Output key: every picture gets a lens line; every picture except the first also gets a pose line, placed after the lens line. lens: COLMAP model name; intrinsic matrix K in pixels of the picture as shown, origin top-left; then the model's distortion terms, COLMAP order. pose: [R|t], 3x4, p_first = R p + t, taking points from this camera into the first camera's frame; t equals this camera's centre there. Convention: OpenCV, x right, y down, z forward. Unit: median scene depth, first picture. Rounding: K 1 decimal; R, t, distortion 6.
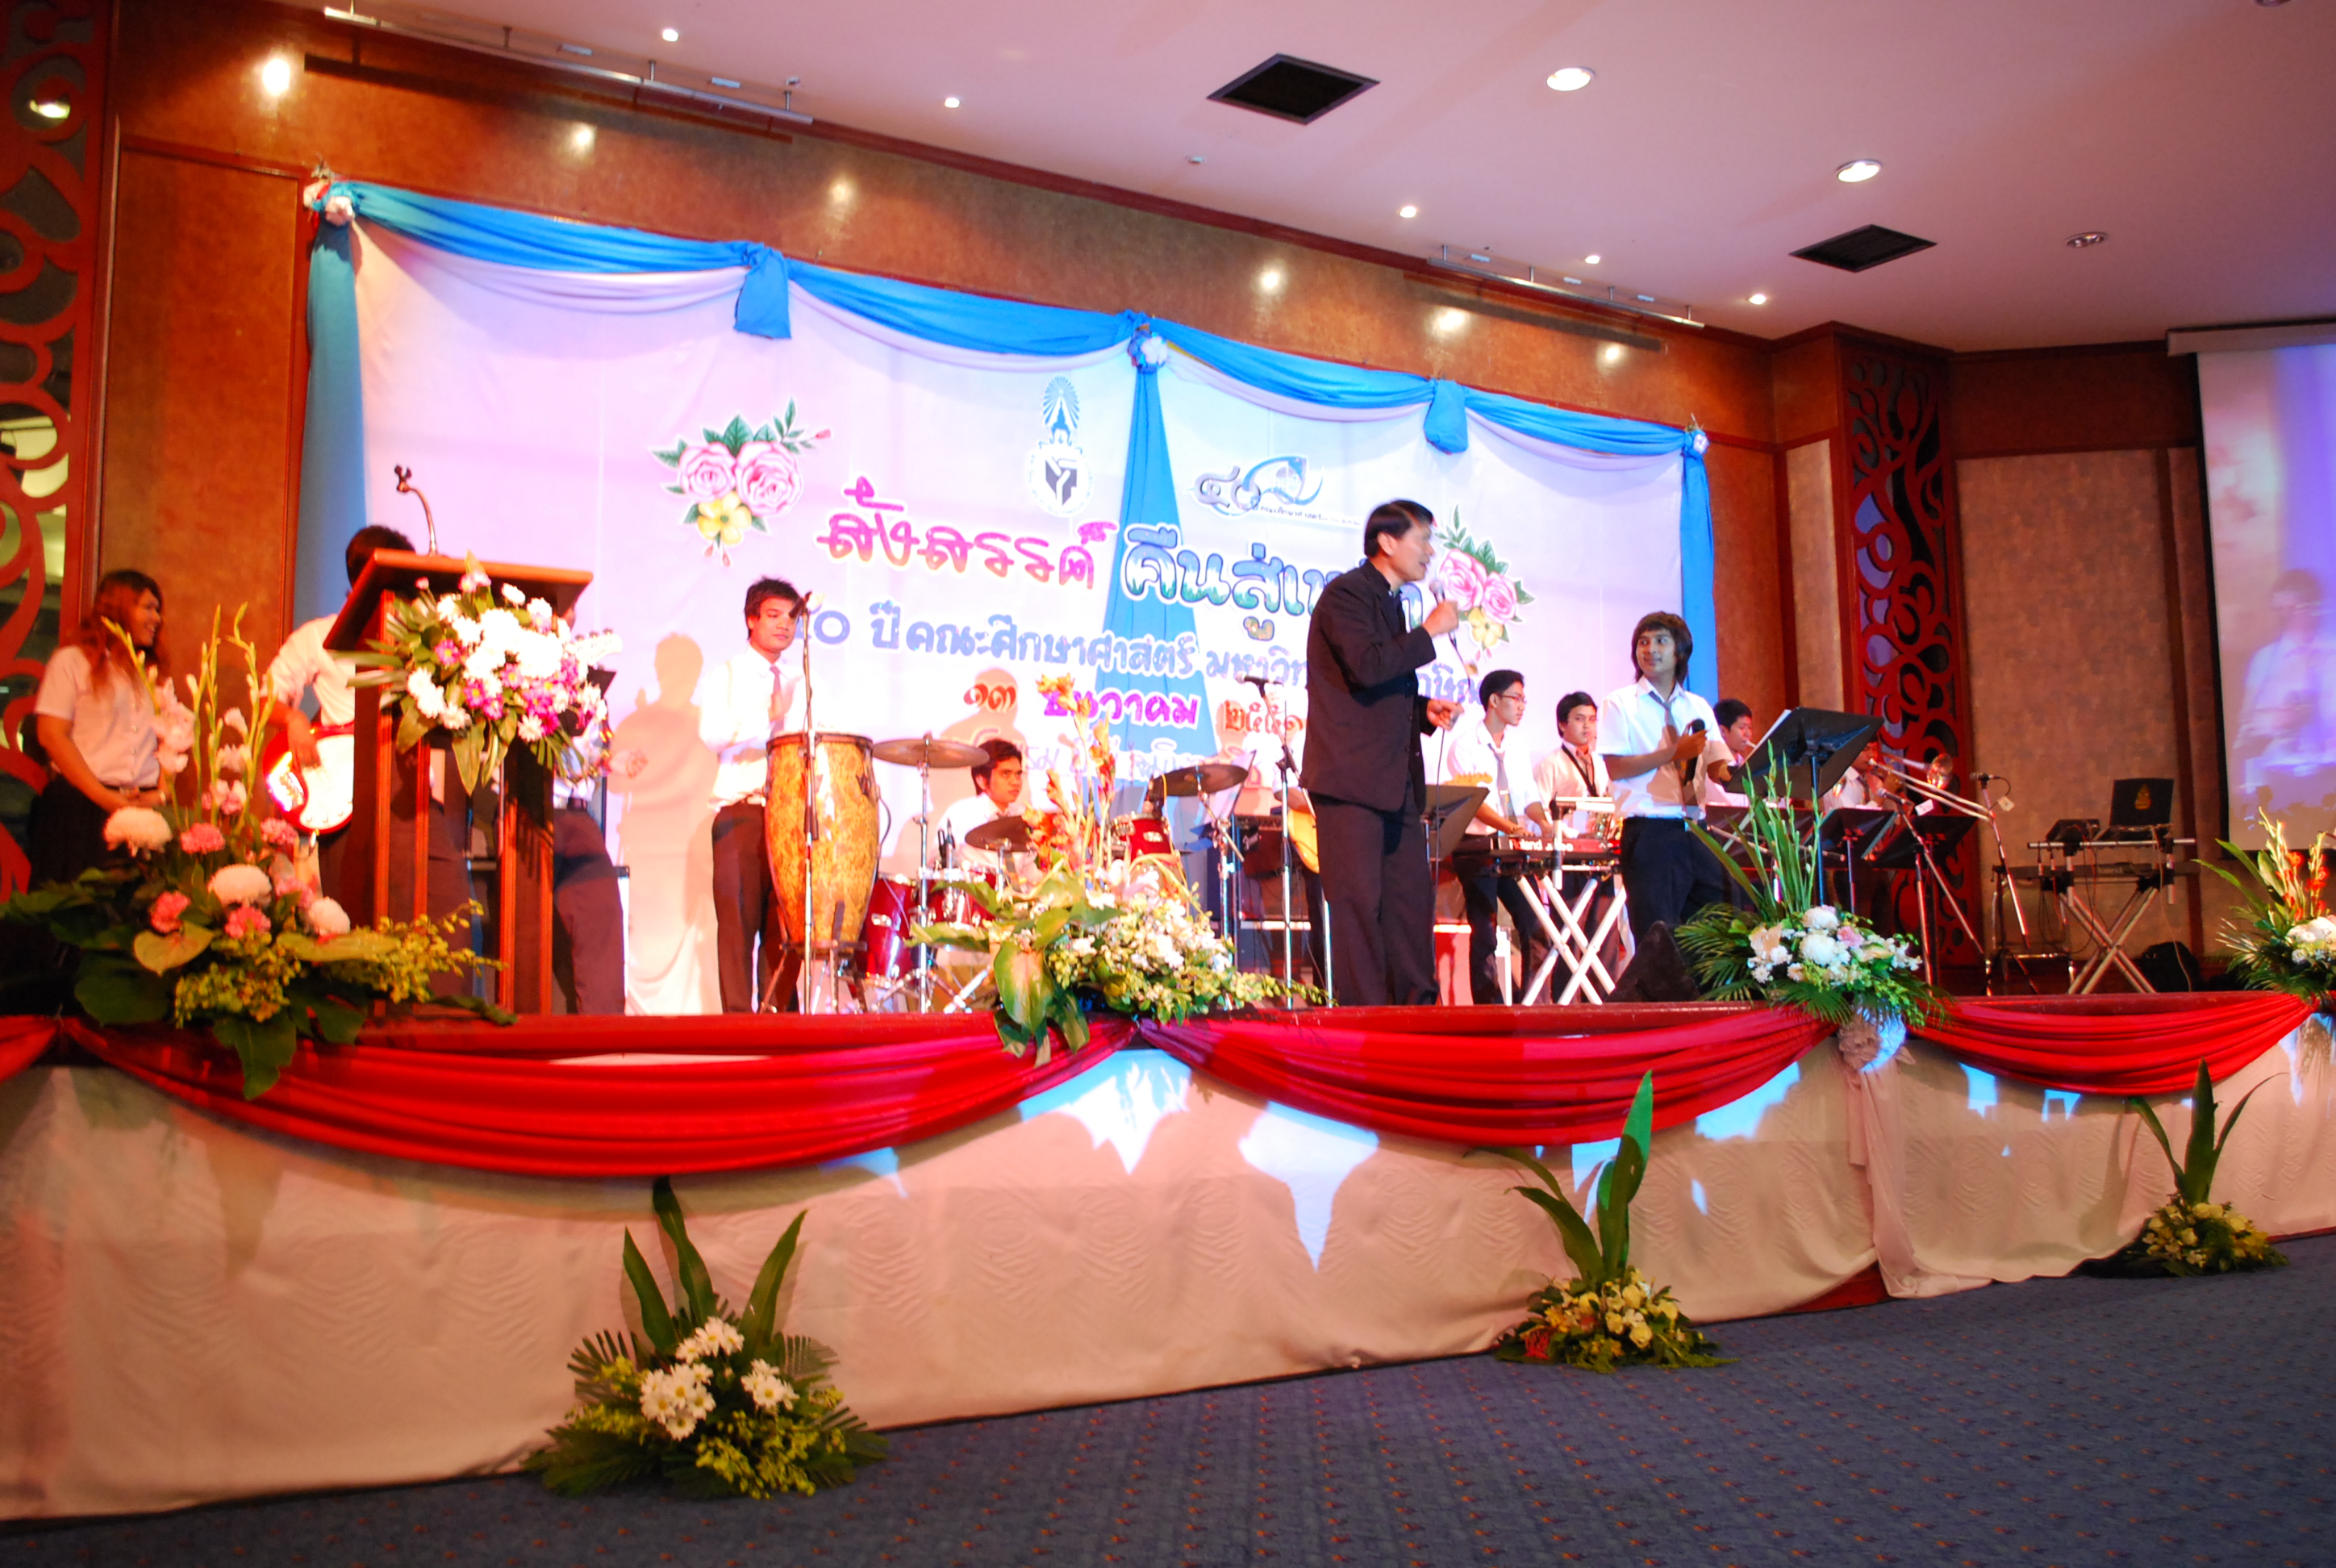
lens RADIAL K [[2180.0, 0, 1171.6], [0, 2180.0, 778.5], [0, 0, 1]] dist [-0.065741, 0.000000]
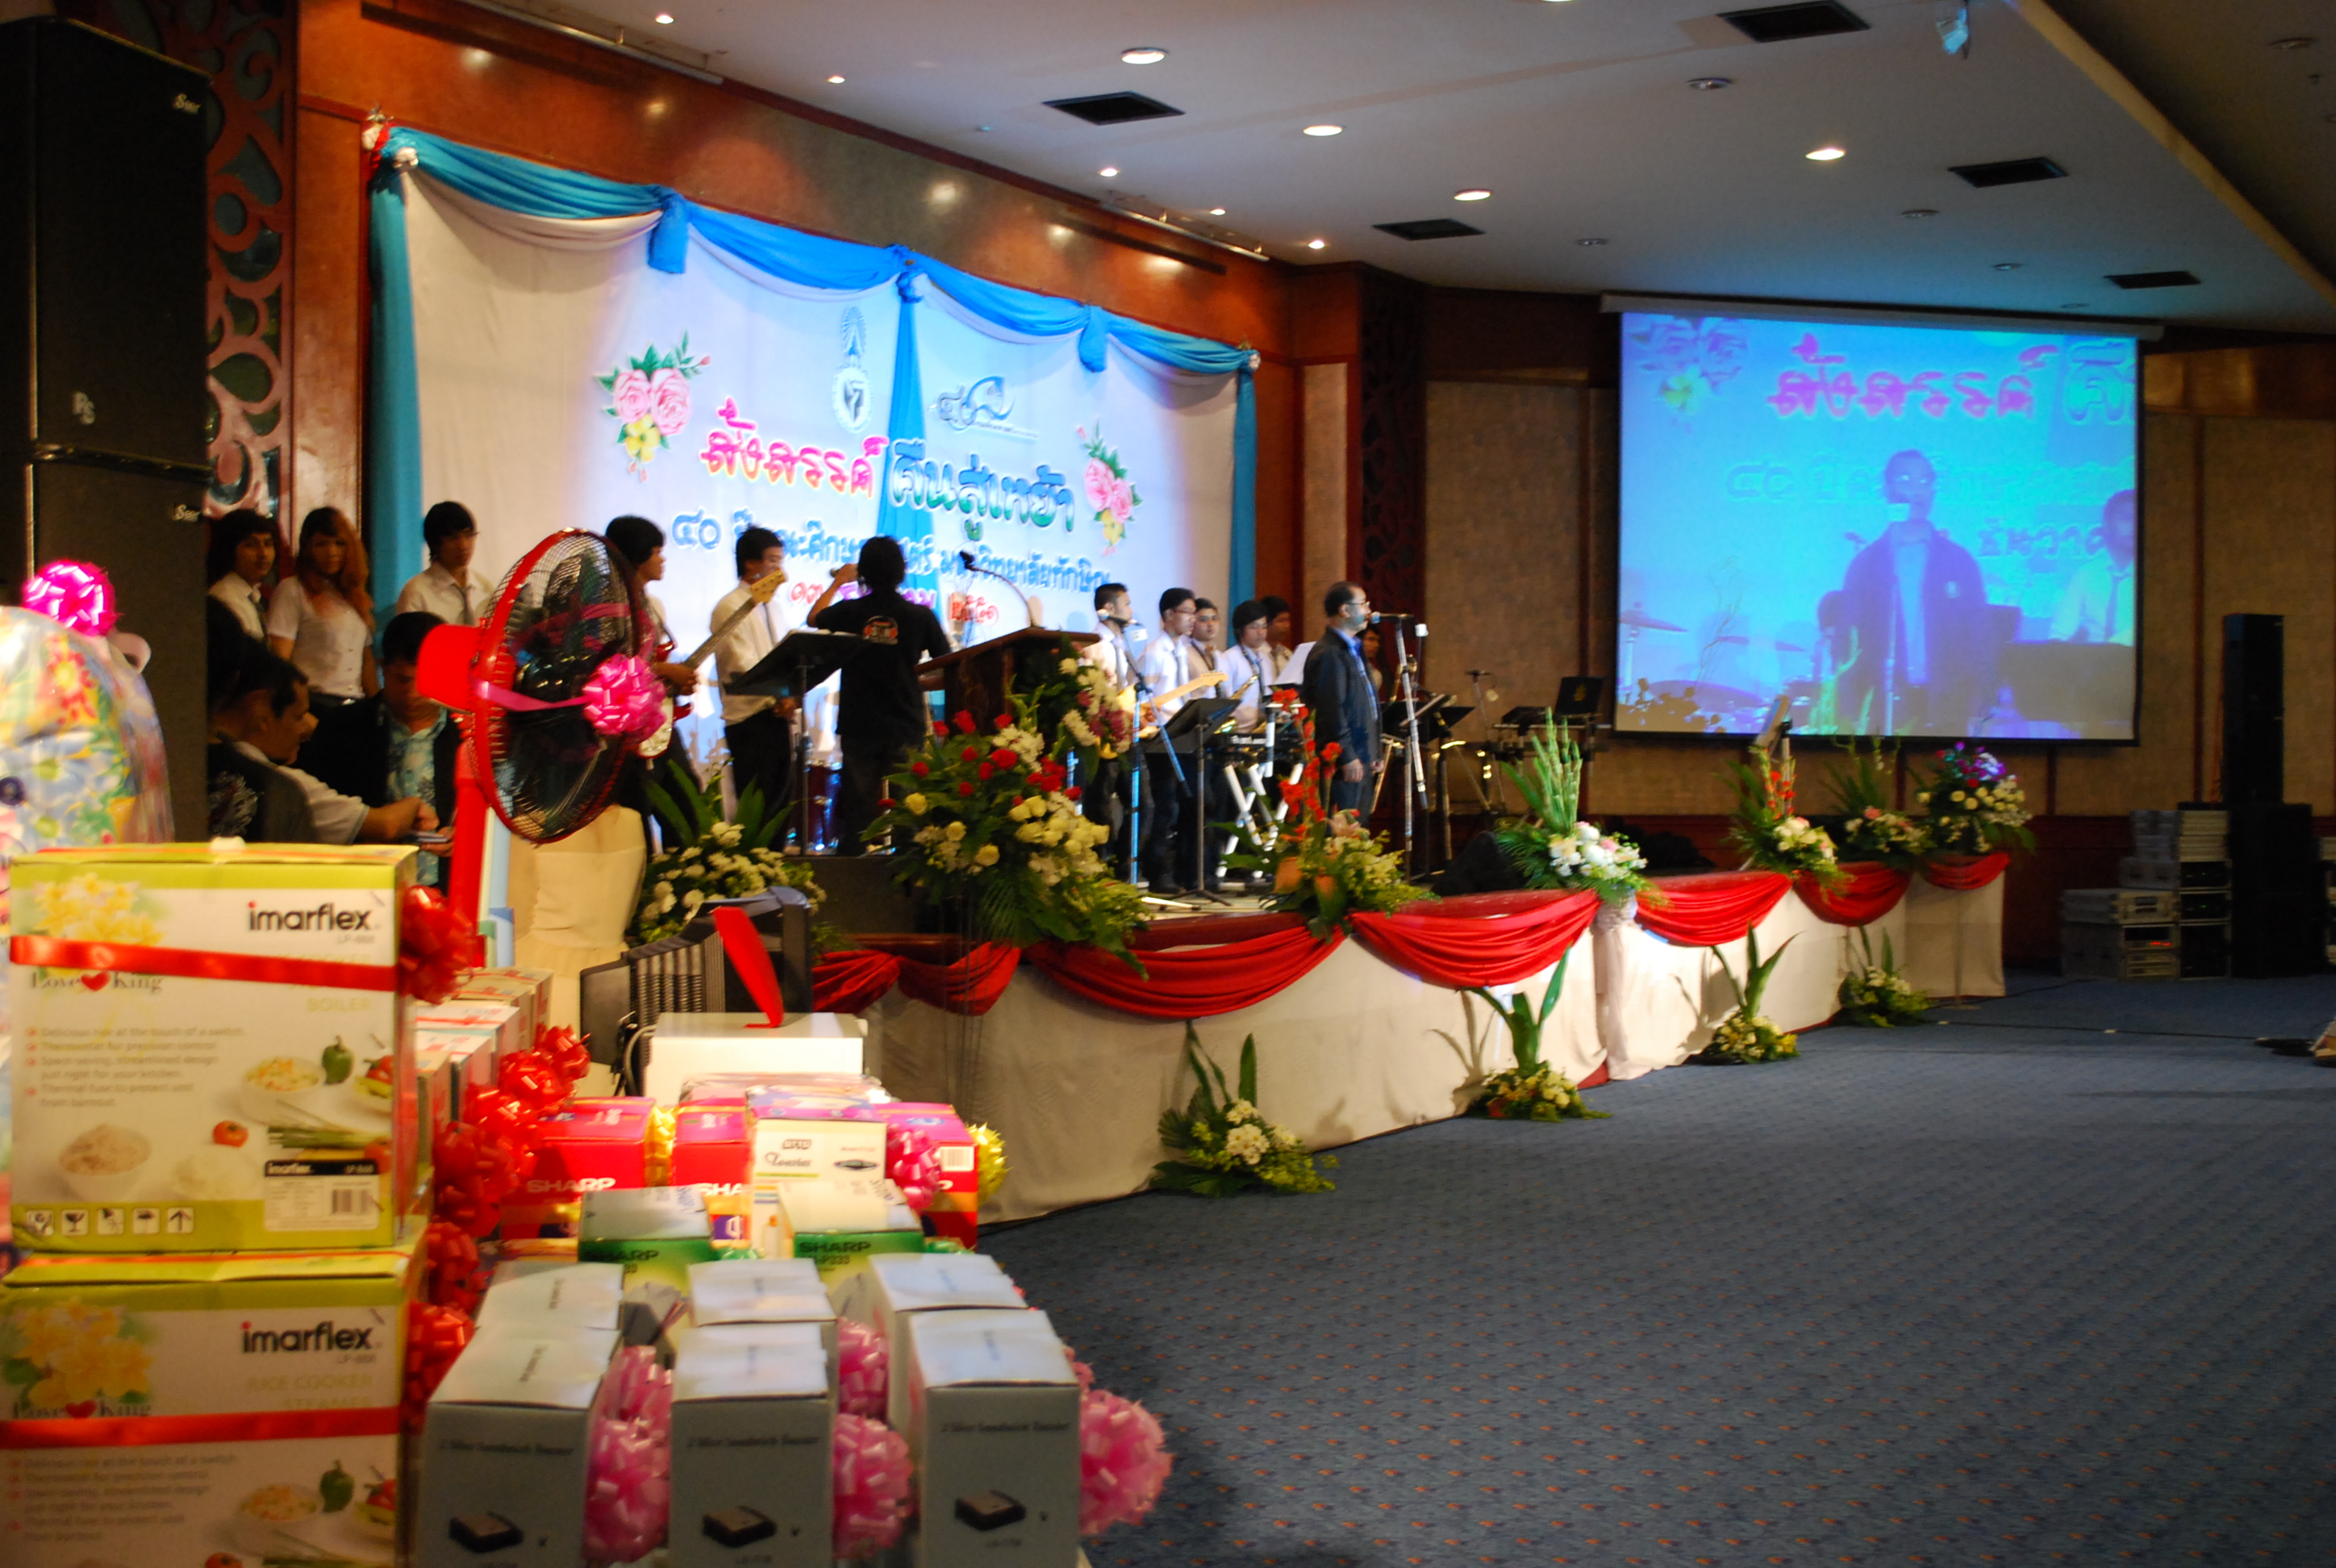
lens RADIAL K [[2842.5, 0, 1170.9], [0, 2842.5, 784.9], [0, 0, 1]] dist [-0.022313, 0.000000]
pose [[0.897825, 0.018251, 0.439974, -0.596983], [-0.068269, 0.992830, 0.098127, -0.102305], [-0.435028, -0.118137, 0.892633, -0.456389]]
